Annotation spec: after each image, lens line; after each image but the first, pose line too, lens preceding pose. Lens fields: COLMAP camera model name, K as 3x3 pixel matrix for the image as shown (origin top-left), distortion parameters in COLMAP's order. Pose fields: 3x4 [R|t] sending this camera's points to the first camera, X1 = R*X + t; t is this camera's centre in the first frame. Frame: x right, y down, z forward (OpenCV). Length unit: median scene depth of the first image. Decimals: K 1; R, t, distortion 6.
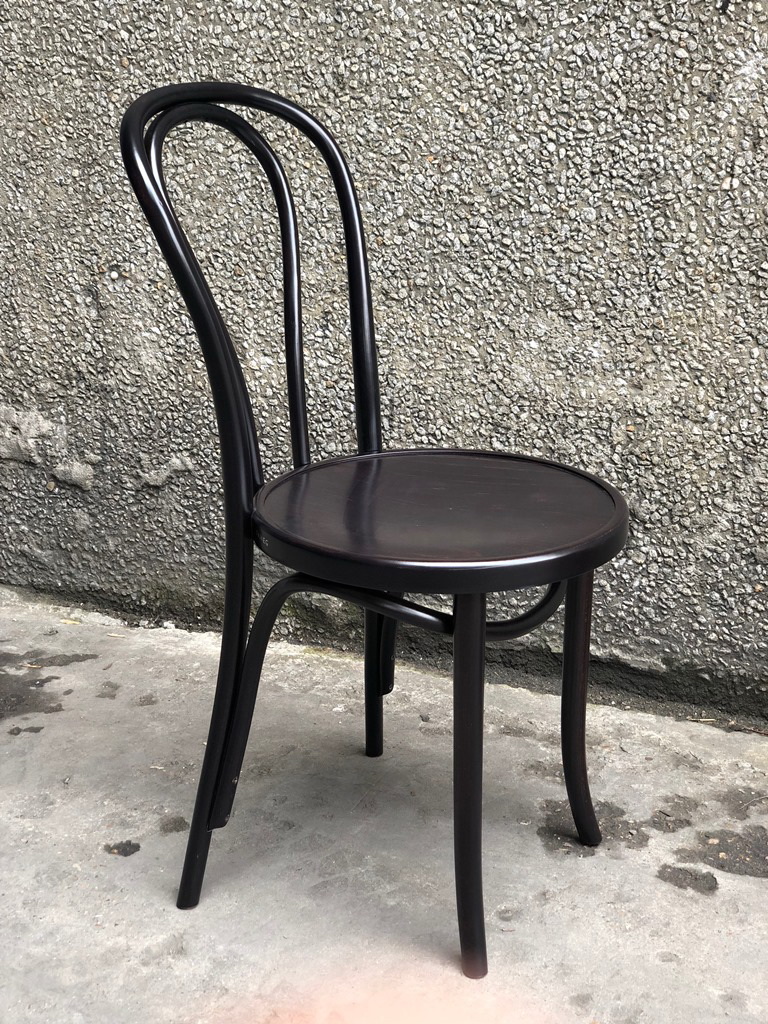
lens RADIAL K [[1526.5, 0, 374.3], [0, 1526.5, 512.7], [0, 0, 1]] dist [0.069886, 0.000000]
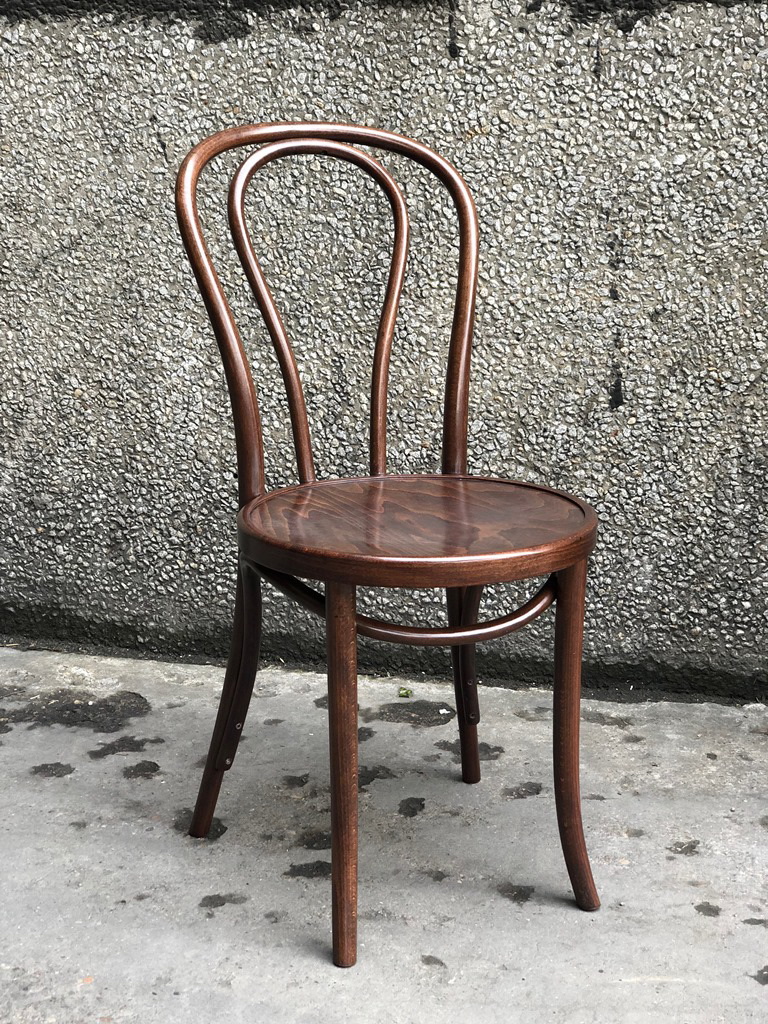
lens RADIAL K [[1526.5, 0, 385.6], [0, 1526.5, 507.3], [0, 0, 1]] dist [0.069886, 0.000000]
pose [[0.989135, -0.050400, 0.138098, 0.353329], [0.061080, 0.995369, -0.074223, 0.137650], [-0.133717, 0.081852, 0.987634, -0.238679]]
